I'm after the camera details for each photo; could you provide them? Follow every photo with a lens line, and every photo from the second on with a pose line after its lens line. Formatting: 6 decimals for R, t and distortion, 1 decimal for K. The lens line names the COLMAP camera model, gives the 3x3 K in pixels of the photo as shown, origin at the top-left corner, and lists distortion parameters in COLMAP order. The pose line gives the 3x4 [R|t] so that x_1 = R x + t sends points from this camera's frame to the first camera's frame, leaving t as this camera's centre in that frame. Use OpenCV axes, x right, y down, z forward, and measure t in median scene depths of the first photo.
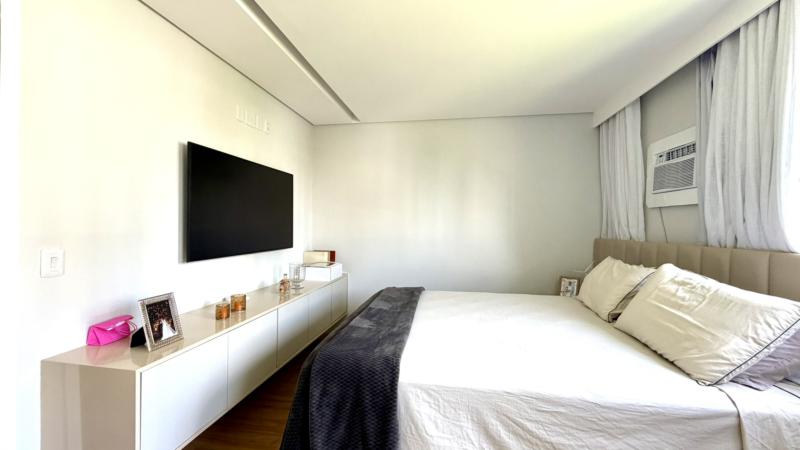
lens RADIAL K [[317.2, 0, 397.1], [0, 317.2, 226.5], [0, 0, 1]] dist [0.000459, -0.000009]
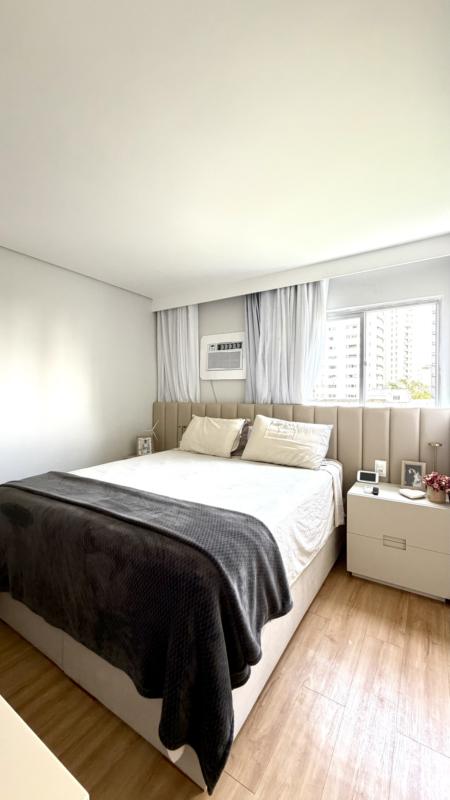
lens RADIAL K [[317.2, 0, 224.0], [0, 317.2, 399.0], [0, 0, 1]] dist [0.000459, -0.000009]
pose [[0.392467, -0.023921, 0.919455, -0.553642], [0.003677, 0.999695, 0.024439, -0.007014], [-0.919759, -0.006211, 0.392435, 0.362570]]
